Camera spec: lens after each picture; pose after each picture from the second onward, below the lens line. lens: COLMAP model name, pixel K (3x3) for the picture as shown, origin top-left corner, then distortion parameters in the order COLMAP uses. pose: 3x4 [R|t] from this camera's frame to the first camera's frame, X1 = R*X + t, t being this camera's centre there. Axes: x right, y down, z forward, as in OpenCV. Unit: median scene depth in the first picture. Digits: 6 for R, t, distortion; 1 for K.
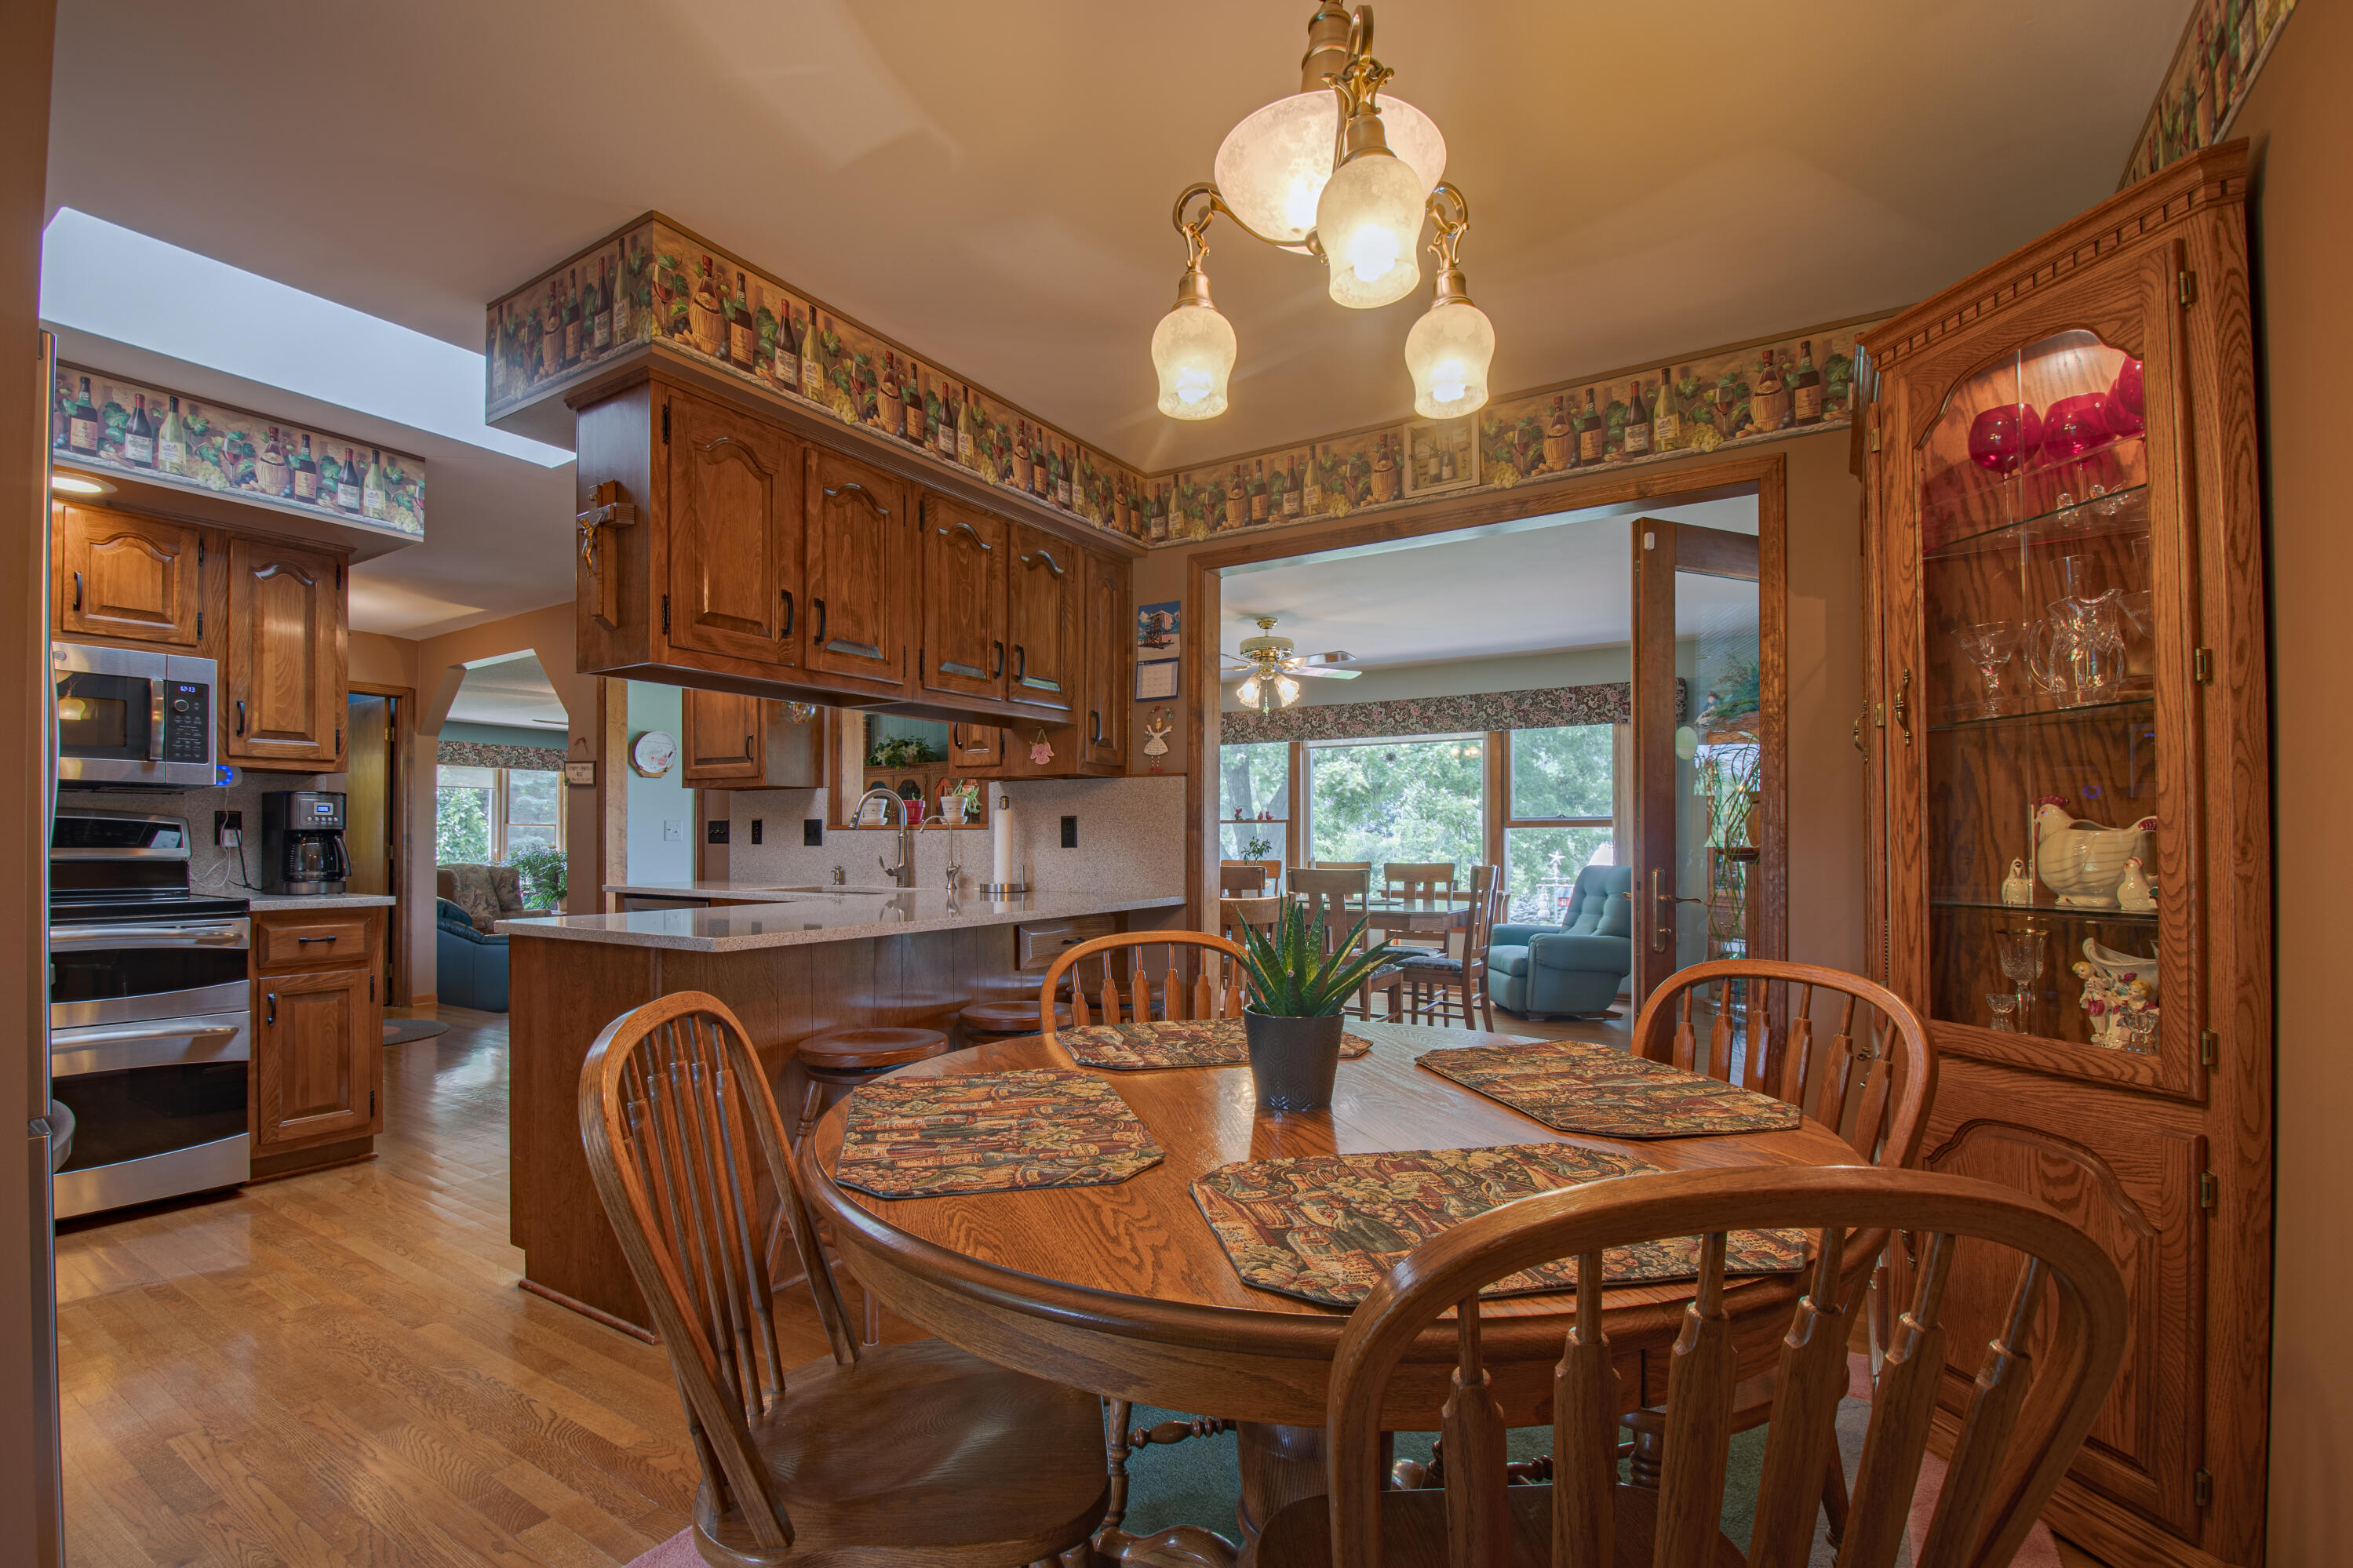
lens RADIAL K [[1046.5, 0, 1163.5], [0, 1046.5, 829.0], [0, 0, 1]] dist [0.000531, -0.015974]
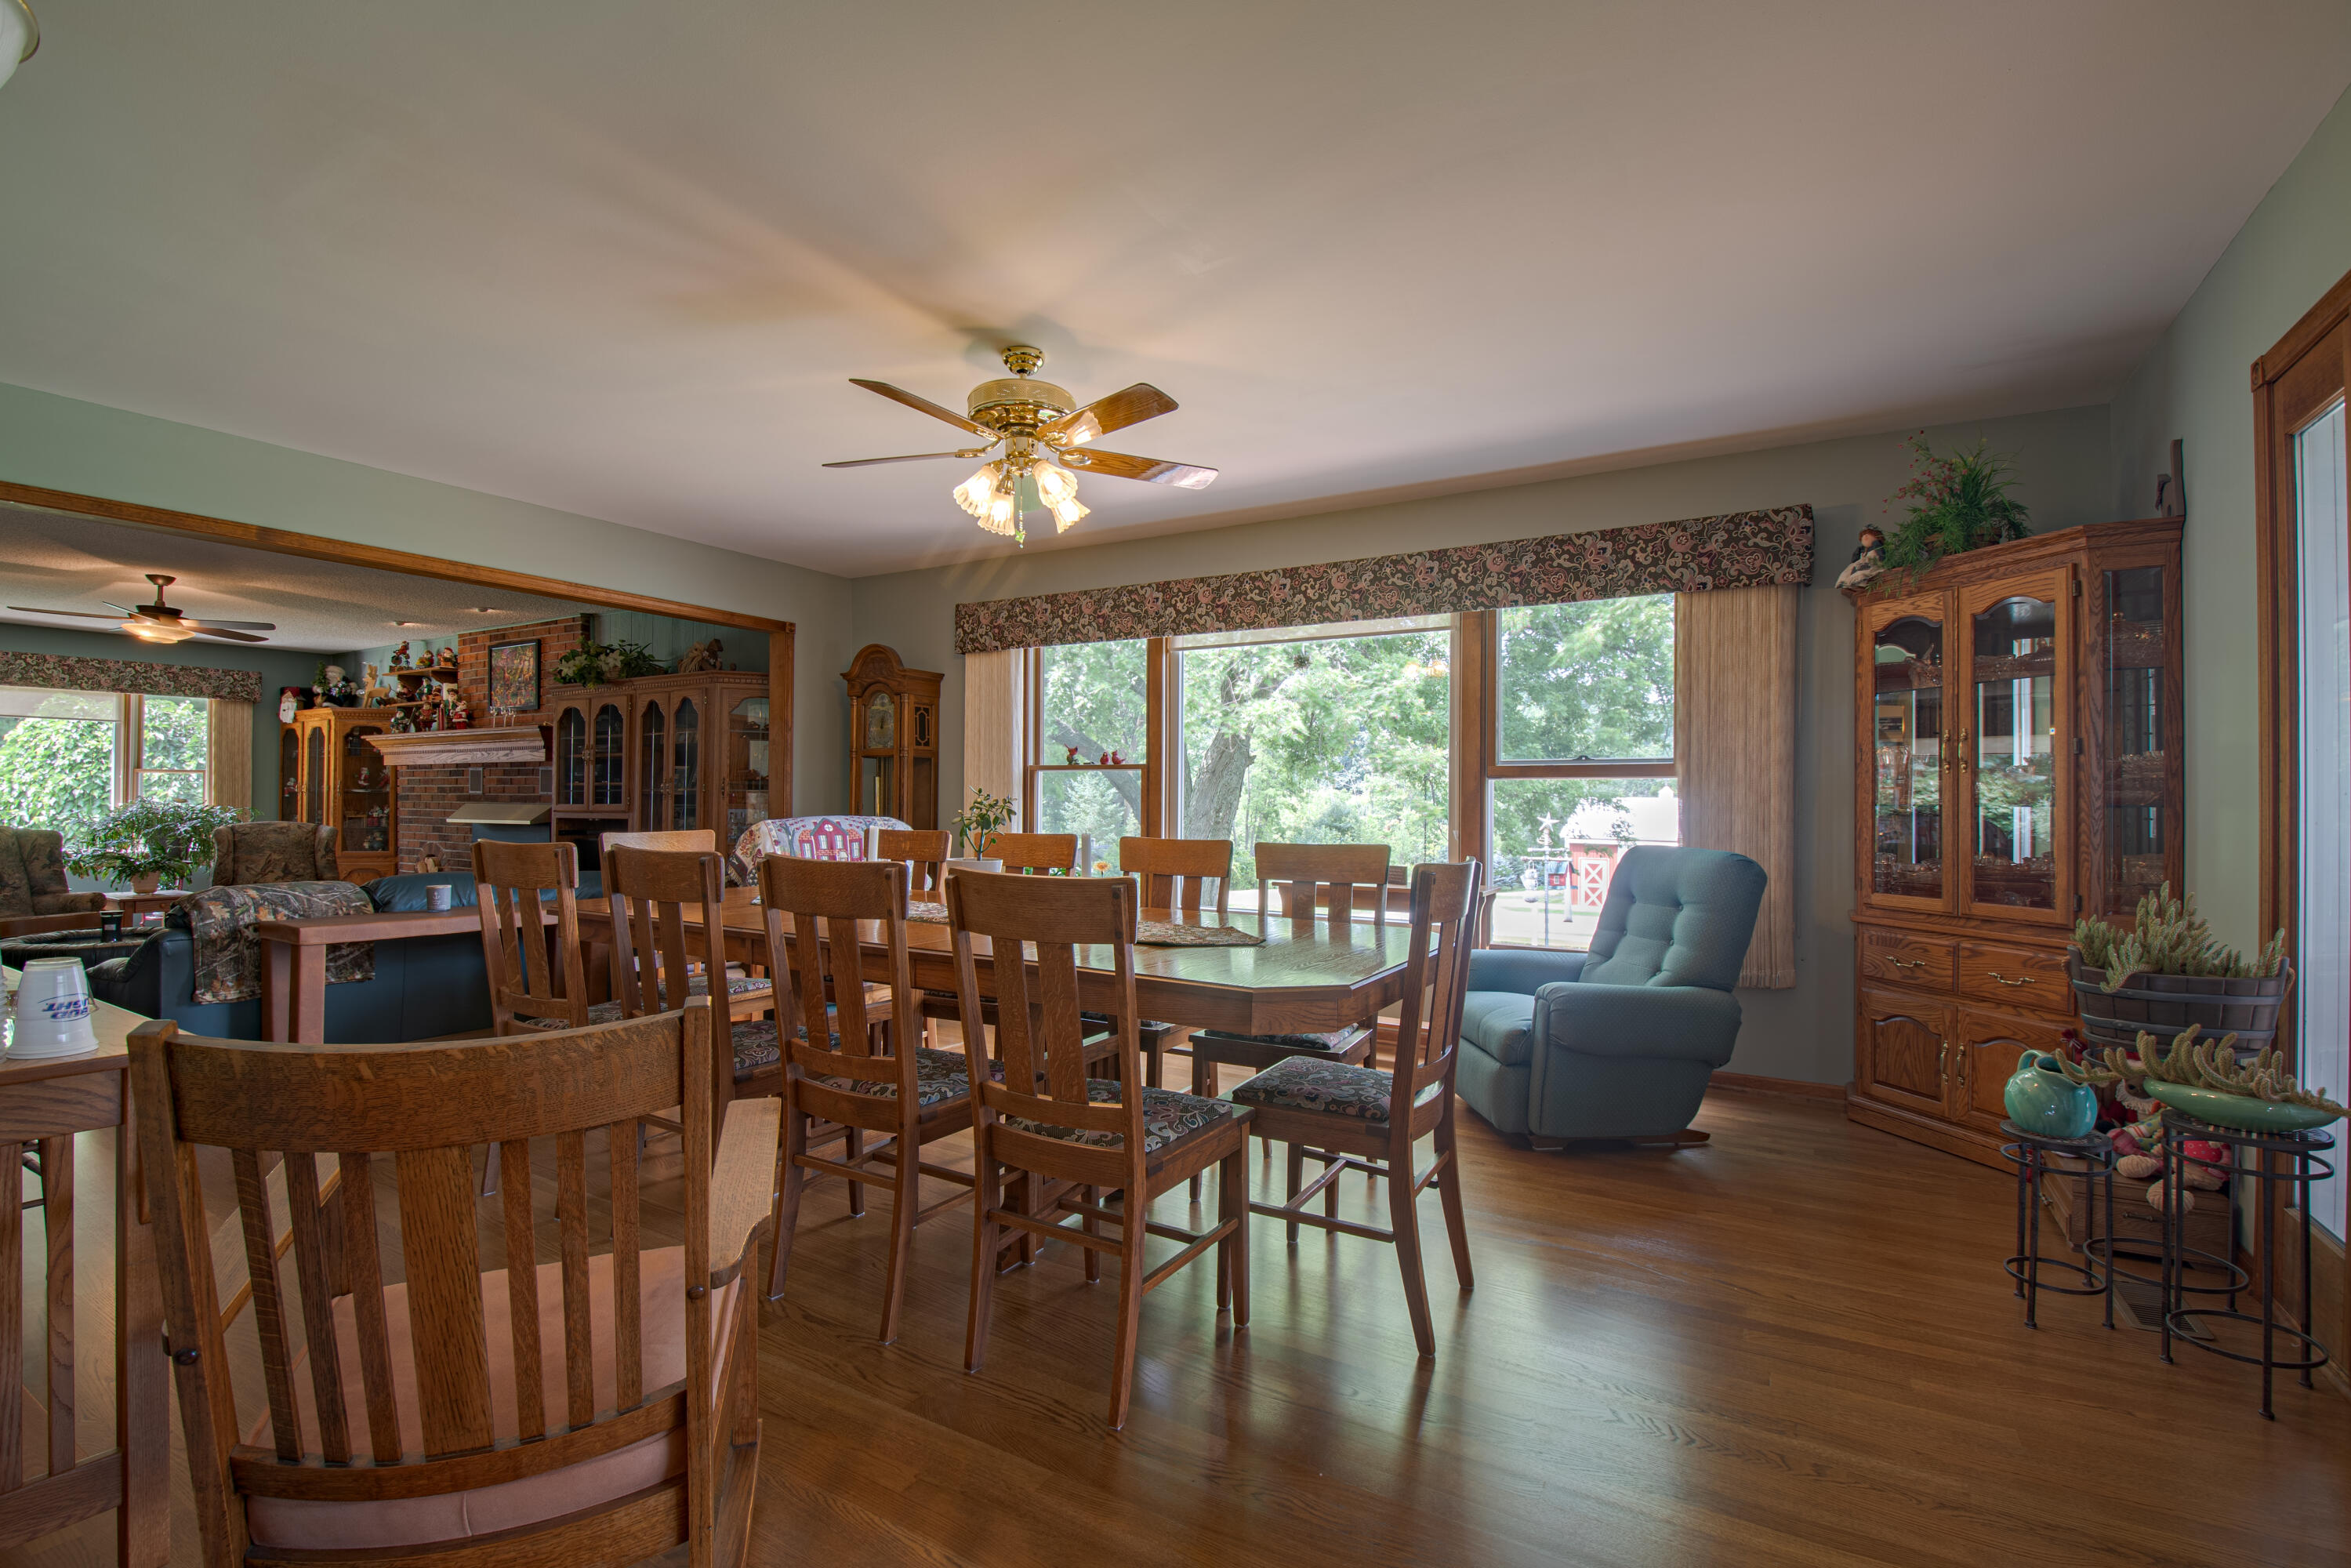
lens RADIAL K [[1057.1, 0, 1181.6], [0, 1057.1, 796.1], [0, 0, 1]] dist [0.000020, -0.000156]
pose [[0.999005, 0.005234, 0.044294, 0.248395], [-0.005659, 0.999939, 0.009479, 0.008444], [-0.044242, -0.009720, 0.998974, 0.797996]]
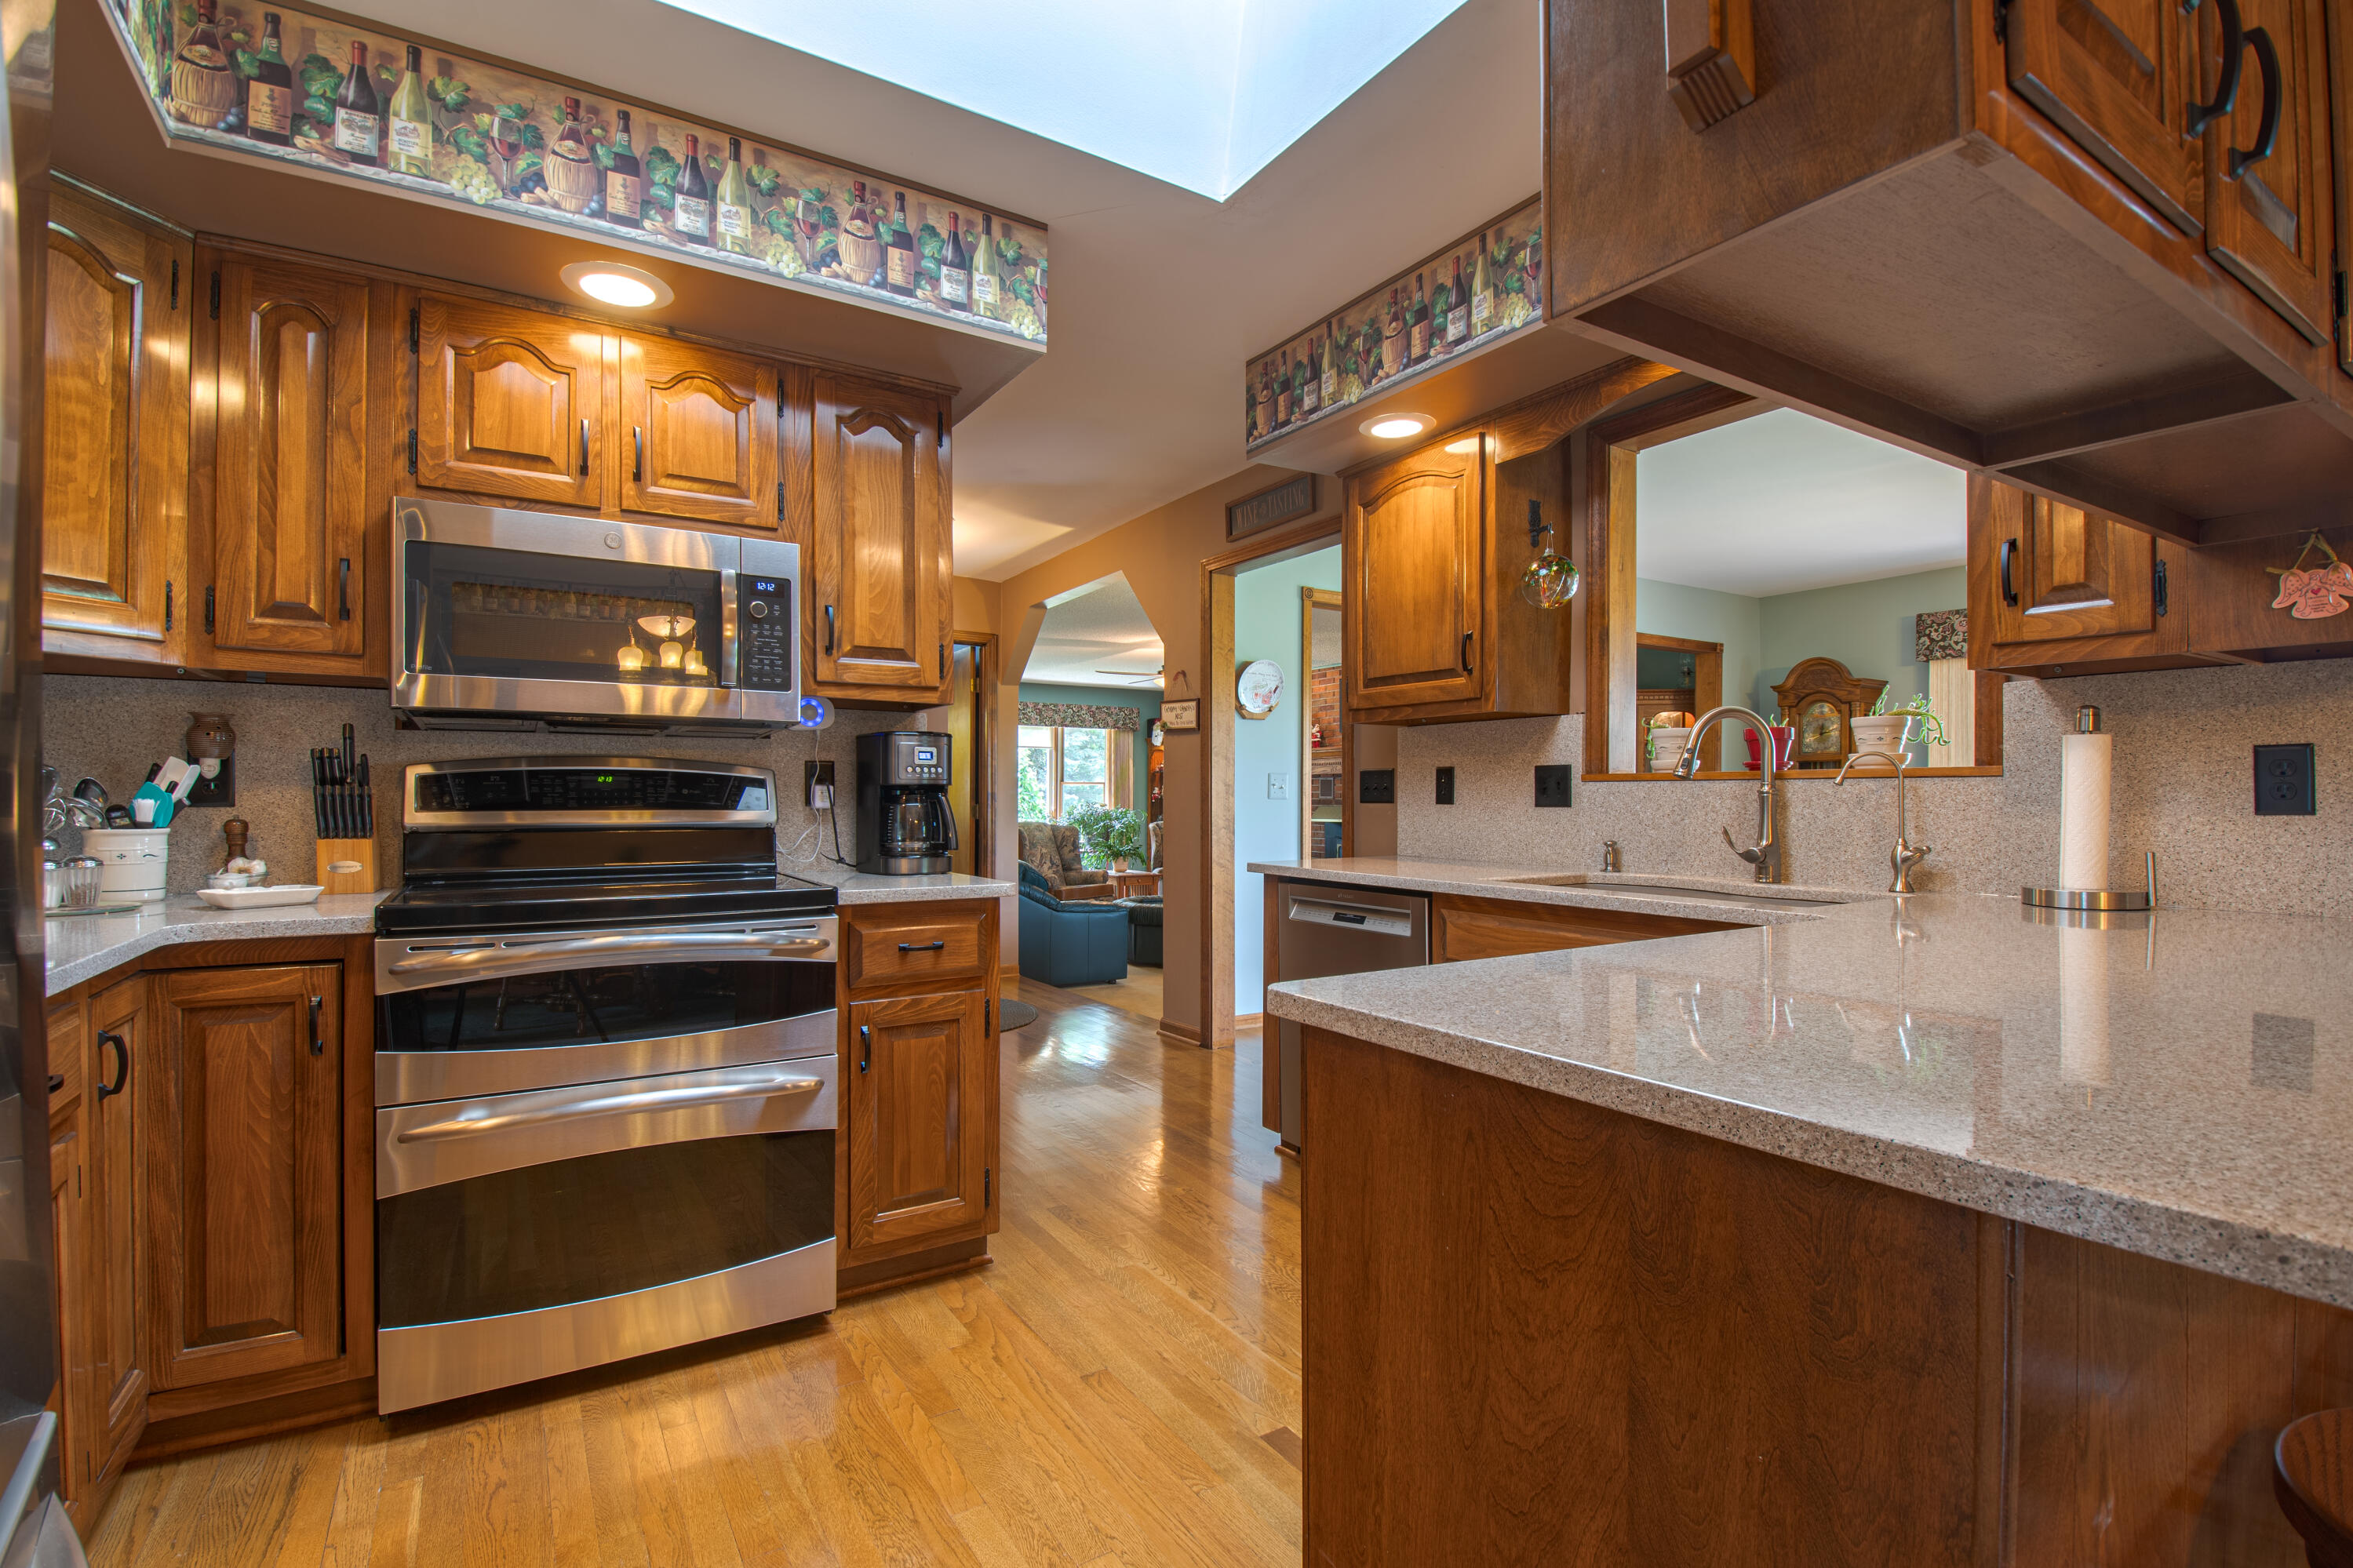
lens RADIAL K [[1062.4, 0, 1176.5], [0, 1062.4, 784.0], [0, 0, 1]] dist [0.000510, -0.000269]
pose [[0.906531, -0.006722, -0.422085, -0.341244], [0.005870, 0.999977, -0.003317, 0.003484], [0.422098, 0.000530, 0.906550, 0.408201]]
